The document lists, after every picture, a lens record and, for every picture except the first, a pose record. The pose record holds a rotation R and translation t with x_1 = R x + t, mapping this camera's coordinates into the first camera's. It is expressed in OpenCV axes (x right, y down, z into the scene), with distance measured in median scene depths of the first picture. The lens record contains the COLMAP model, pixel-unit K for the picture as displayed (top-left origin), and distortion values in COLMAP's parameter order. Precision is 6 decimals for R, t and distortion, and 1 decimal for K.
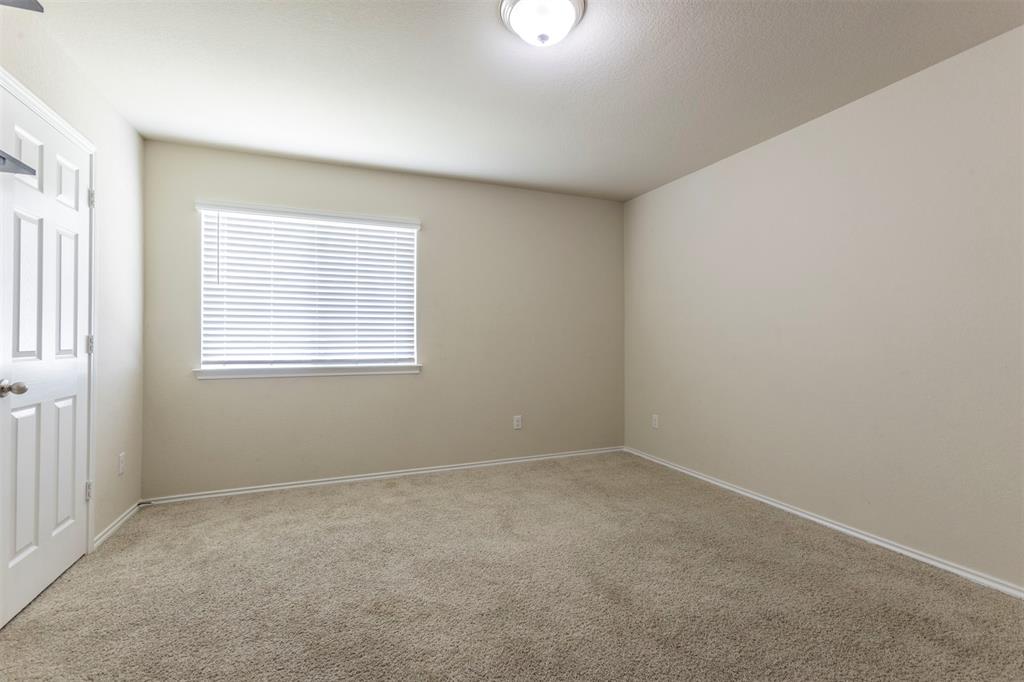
lens RADIAL K [[460.1, 0, 501.5], [0, 460.1, 333.6], [0, 0, 1]] dist [-0.000419, 0.000633]
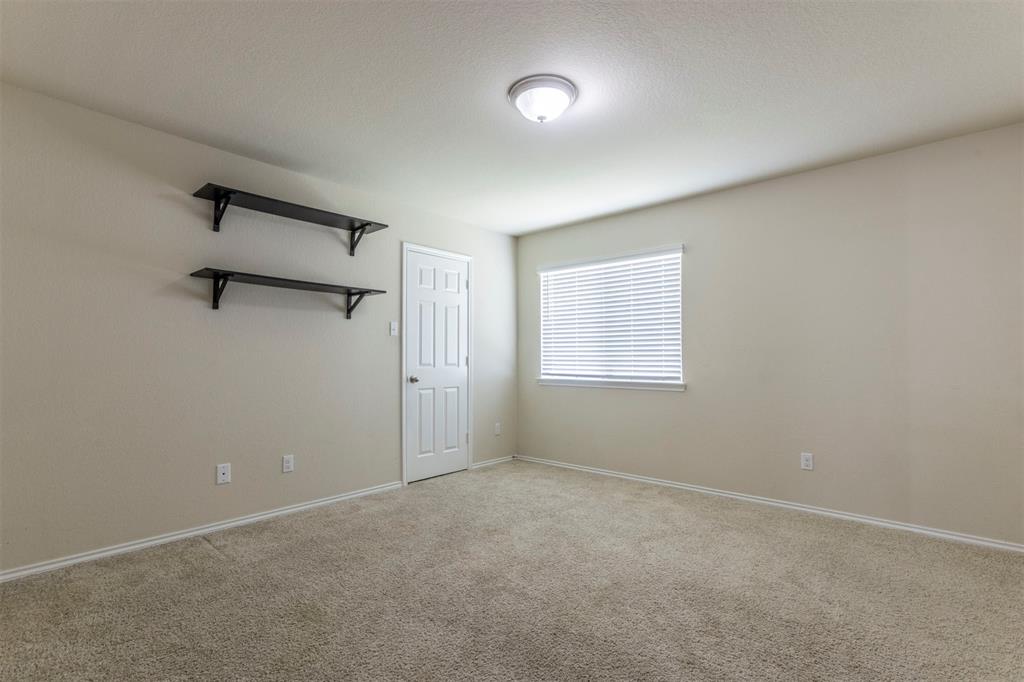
lens RADIAL K [[480.4, 0, 512.5], [0, 480.4, 356.9], [0, 0, 1]] dist [0.000875, 0.000419]
pose [[0.440047, -0.002529, -0.897971, 0.716665], [0.008196, 0.999966, 0.001201, 0.004147], [0.897937, -0.007888, 0.440053, 0.210111]]
